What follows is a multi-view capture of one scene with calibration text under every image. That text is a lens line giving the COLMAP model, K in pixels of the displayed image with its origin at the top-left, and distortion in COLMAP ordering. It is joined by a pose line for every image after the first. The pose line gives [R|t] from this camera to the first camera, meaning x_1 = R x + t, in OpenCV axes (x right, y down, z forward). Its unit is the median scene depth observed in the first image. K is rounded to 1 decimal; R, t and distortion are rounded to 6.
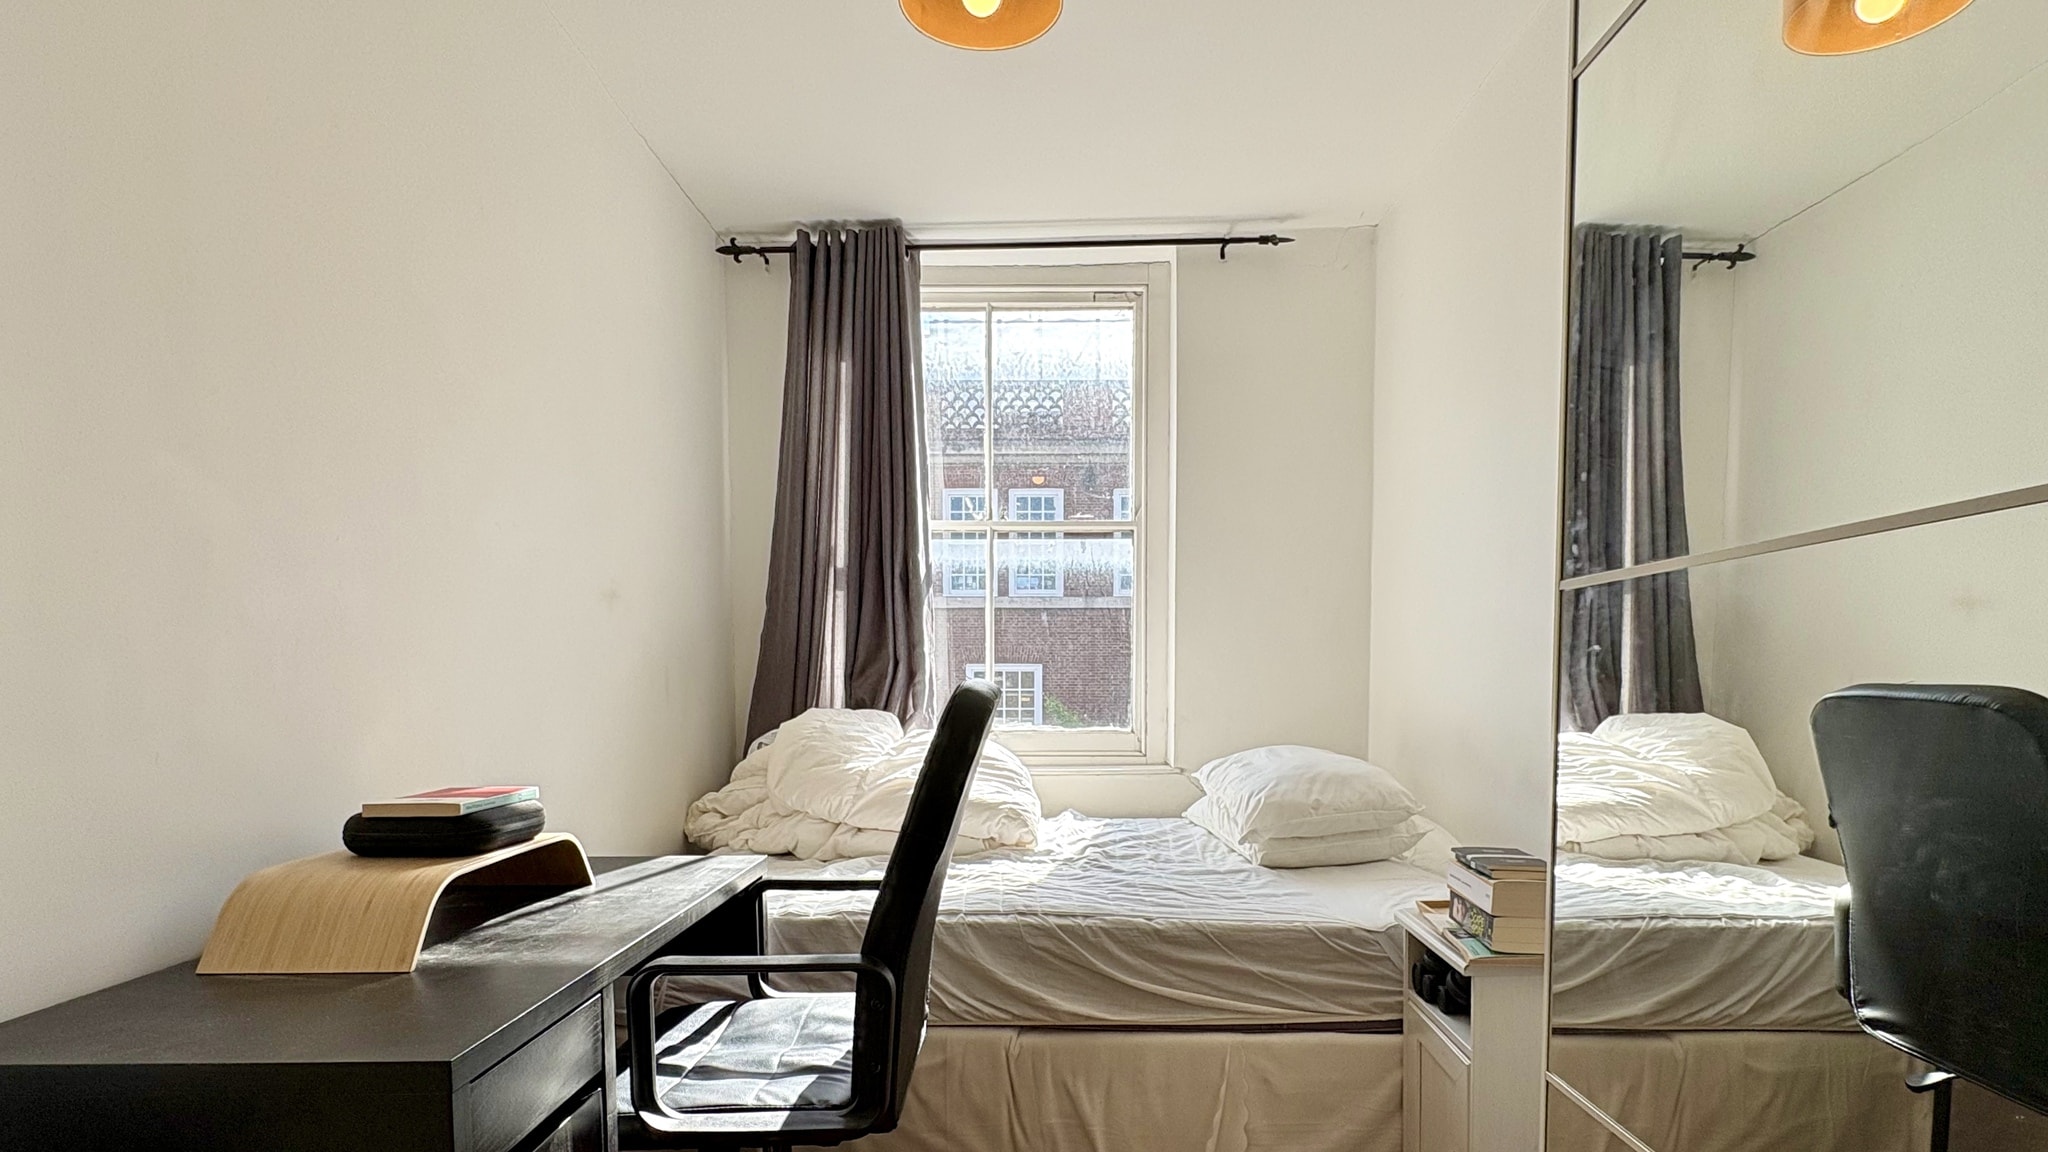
lens RADIAL K [[1002.1, 0, 1029.0], [0, 1002.1, 723.4], [0, 0, 1]] dist [-0.002163, -0.000445]
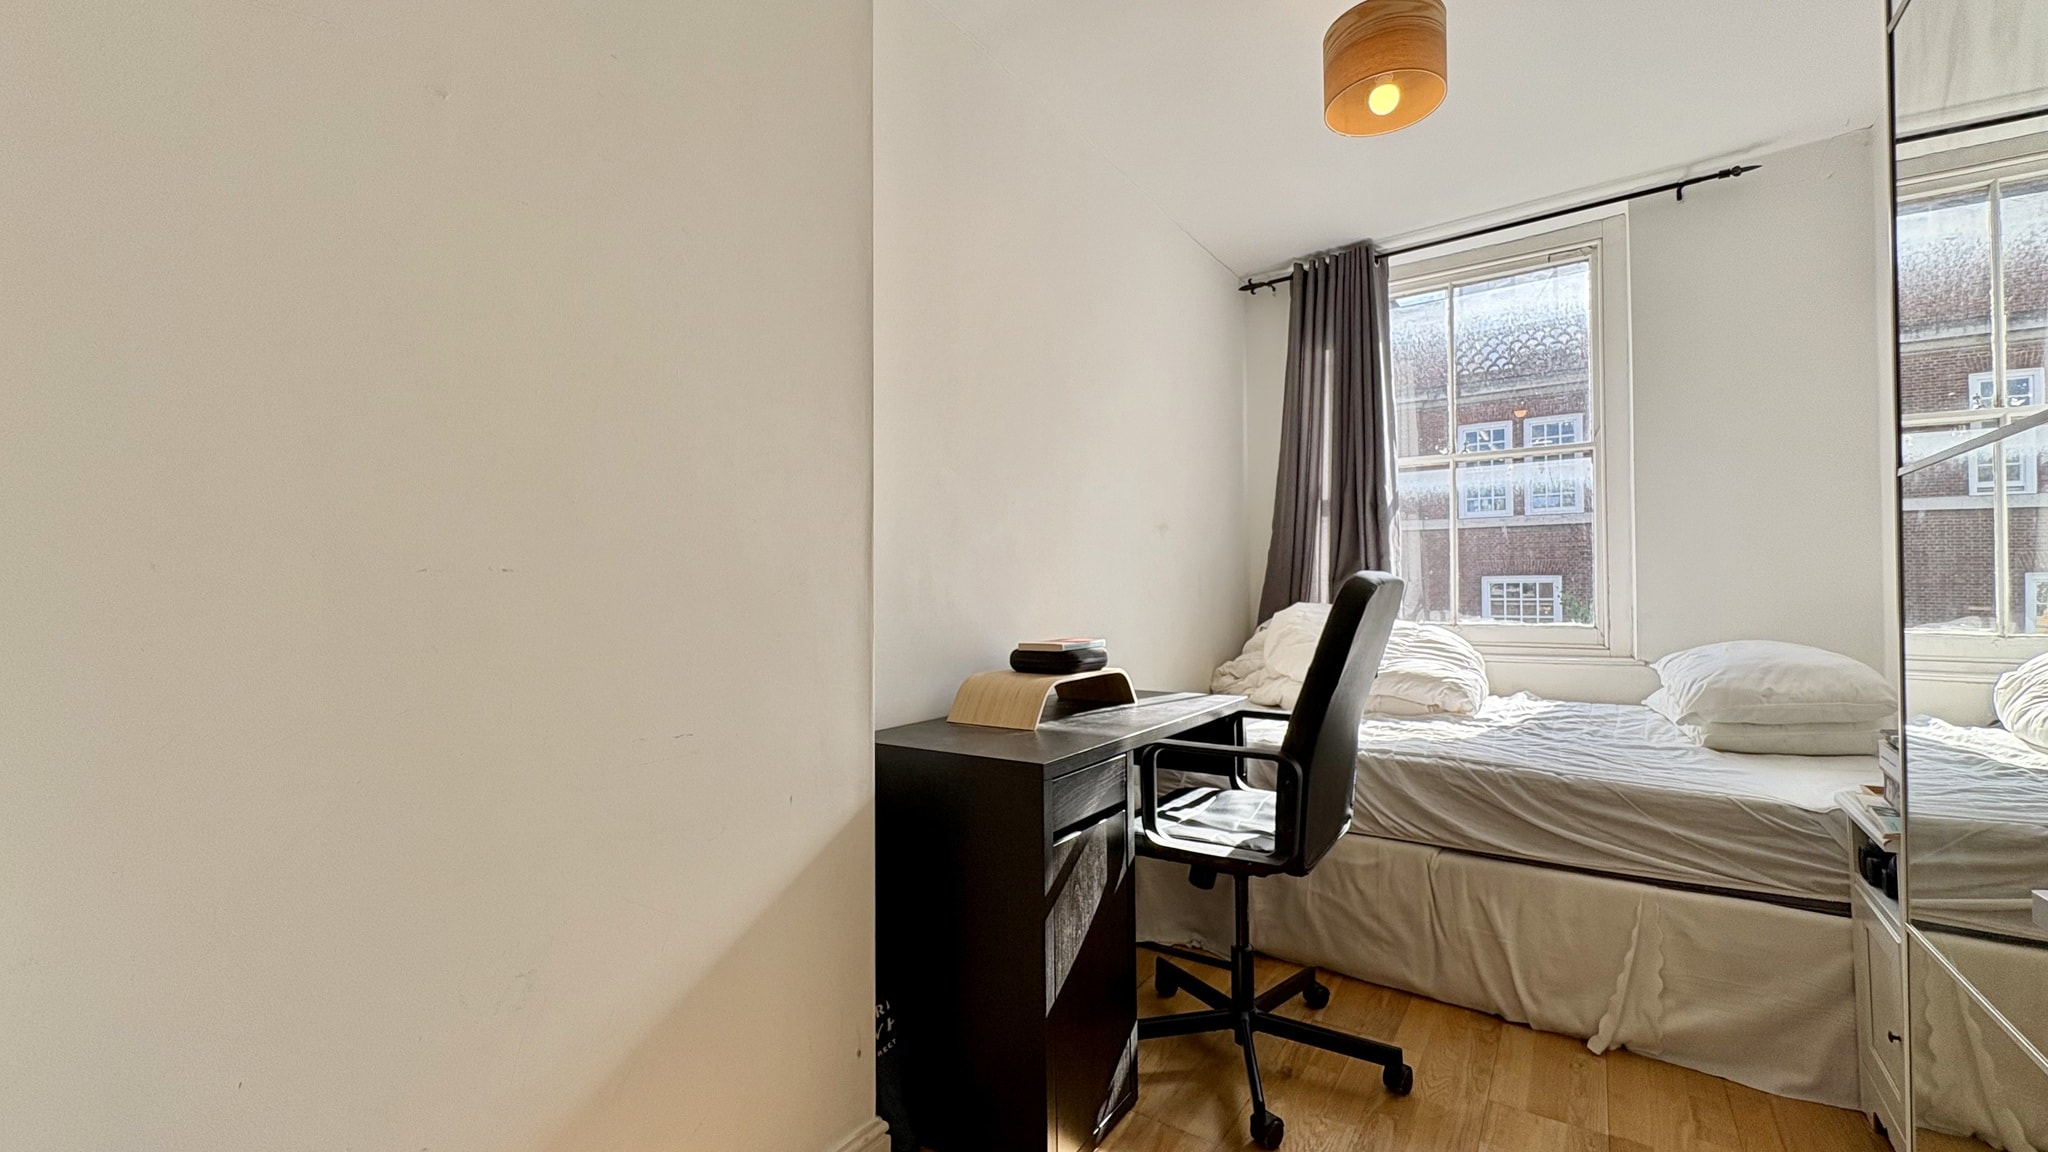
lens RADIAL K [[814.3, 0, 1024.0], [0, 814.3, 576.0], [0, 0, 1]] dist [0.001429, 0.000016]
pose [[0.817229, -0.012603, -0.576176, 0.140165], [-0.027273, 0.997795, -0.060508, 0.030997], [0.575668, 0.065163, 0.815083, -0.152655]]
